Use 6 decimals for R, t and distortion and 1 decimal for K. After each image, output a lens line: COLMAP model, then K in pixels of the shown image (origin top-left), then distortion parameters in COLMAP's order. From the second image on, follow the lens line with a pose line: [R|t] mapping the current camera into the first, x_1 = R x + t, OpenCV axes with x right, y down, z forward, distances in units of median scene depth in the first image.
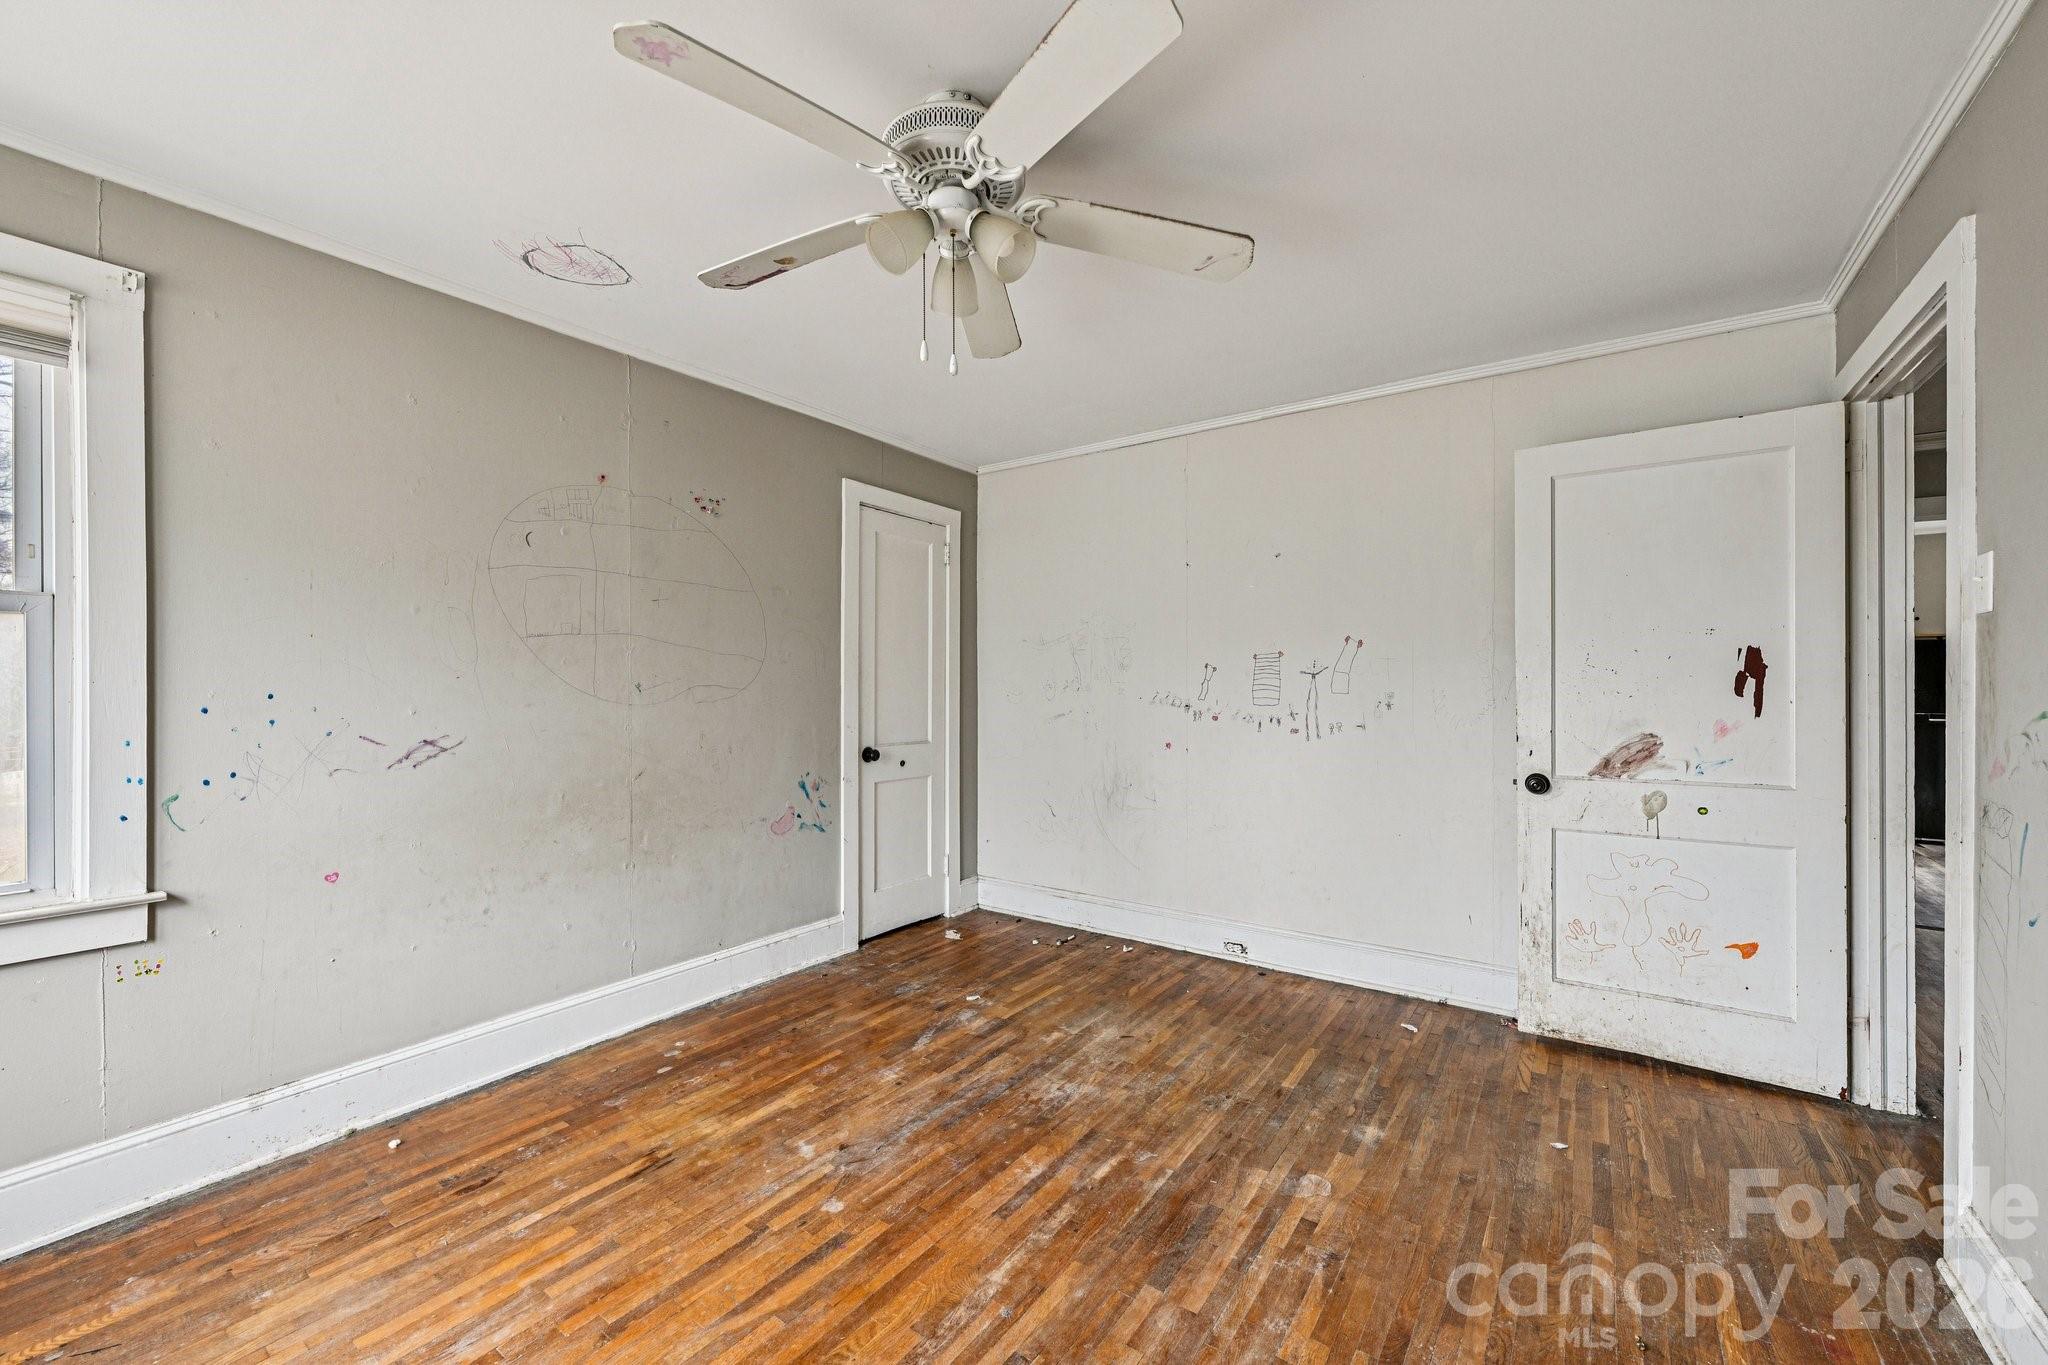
lens RADIAL K [[816.1, 0, 1022.6], [0, 816.1, 690.6], [0, 0, 1]] dist [0.001652, -0.000816]
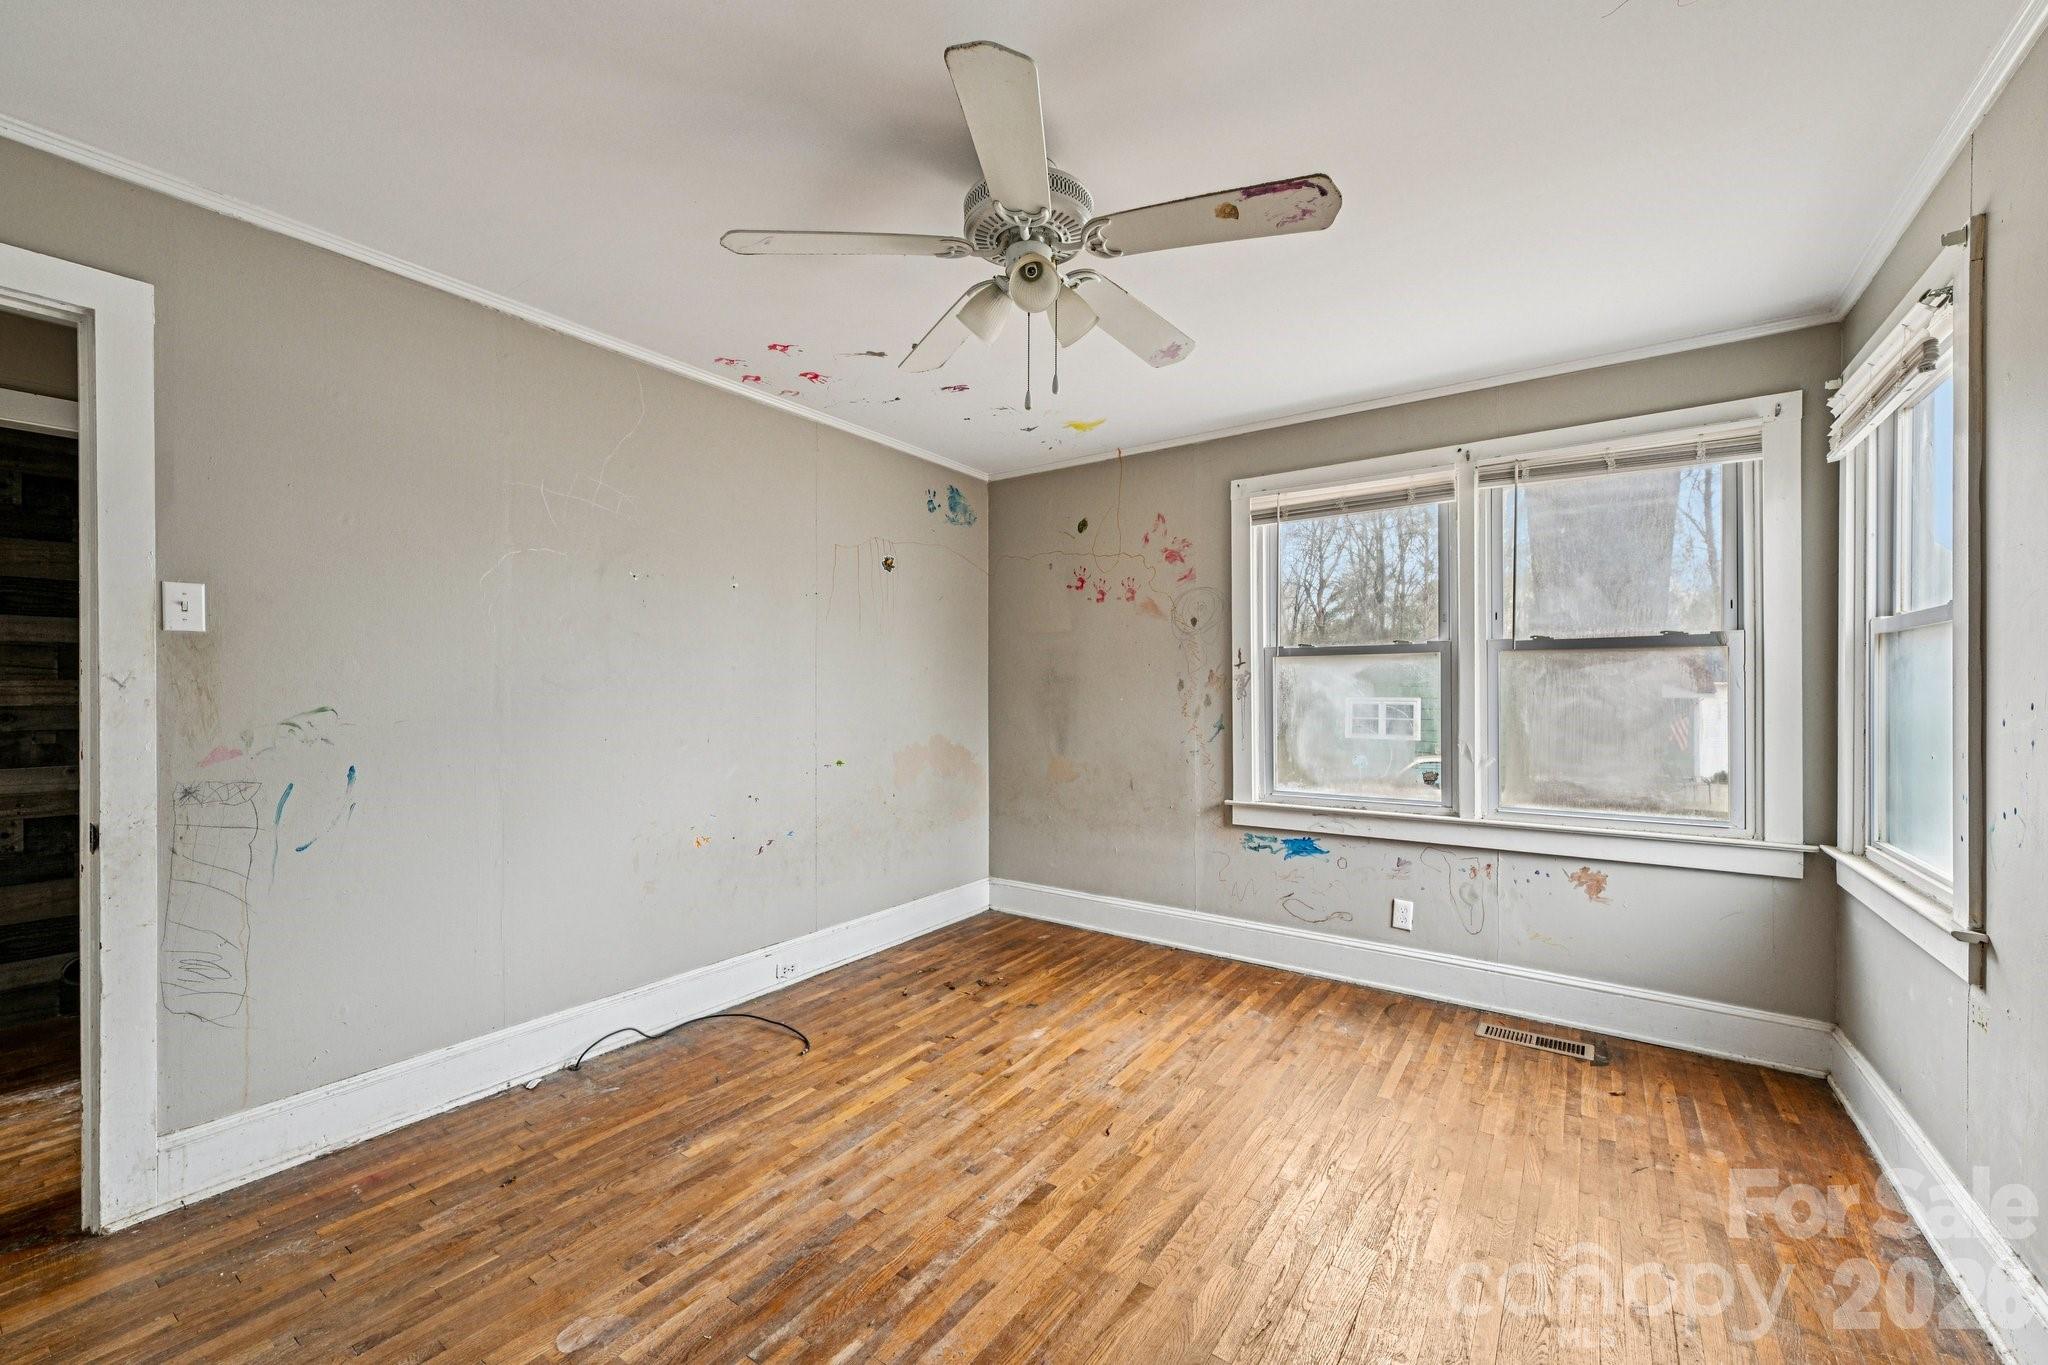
lens RADIAL K [[816.1, 0, 1028.0], [0, 816.1, 694.2], [0, 0, 1]] dist [0.001652, -0.000816]
pose [[-0.999897, 0.000207, -0.014377, -0.043185], [0.000030, 0.999924, 0.012321, -0.009554], [0.014379, 0.012320, -0.999821, 1.334503]]
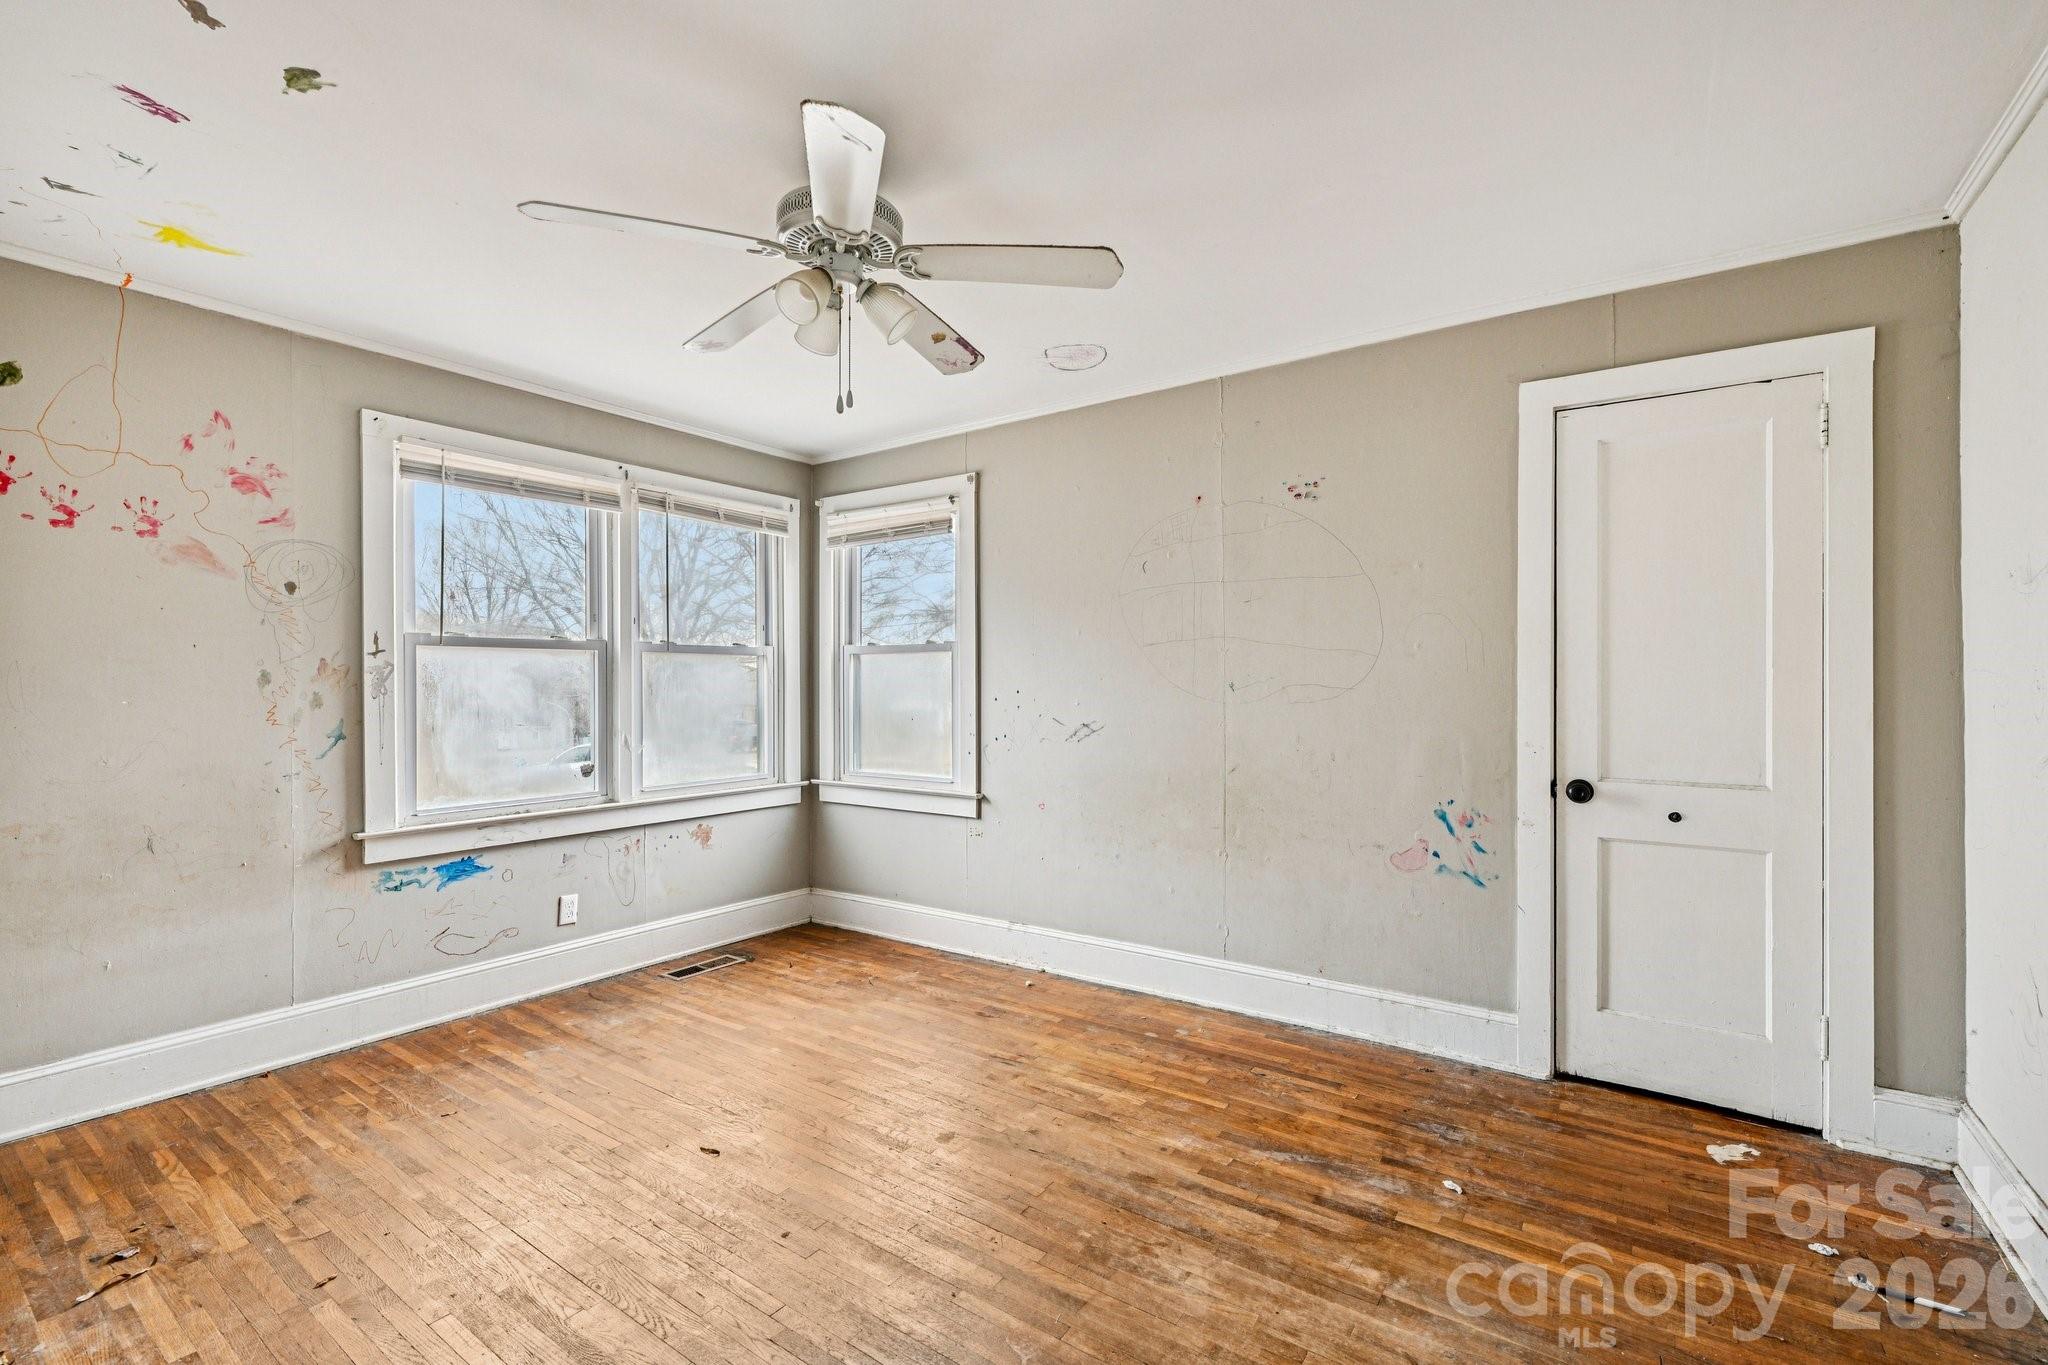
lens RADIAL K [[886.5, 0, 1021.7], [0, 886.5, 682.1], [0, 0, 1]] dist [0.005140, -0.000276]
pose [[0.004426, -0.004180, -0.999981, 0.731652], [-0.005137, 0.999978, -0.004203, -0.004077], [0.999977, 0.005156, 0.004405, 0.790030]]
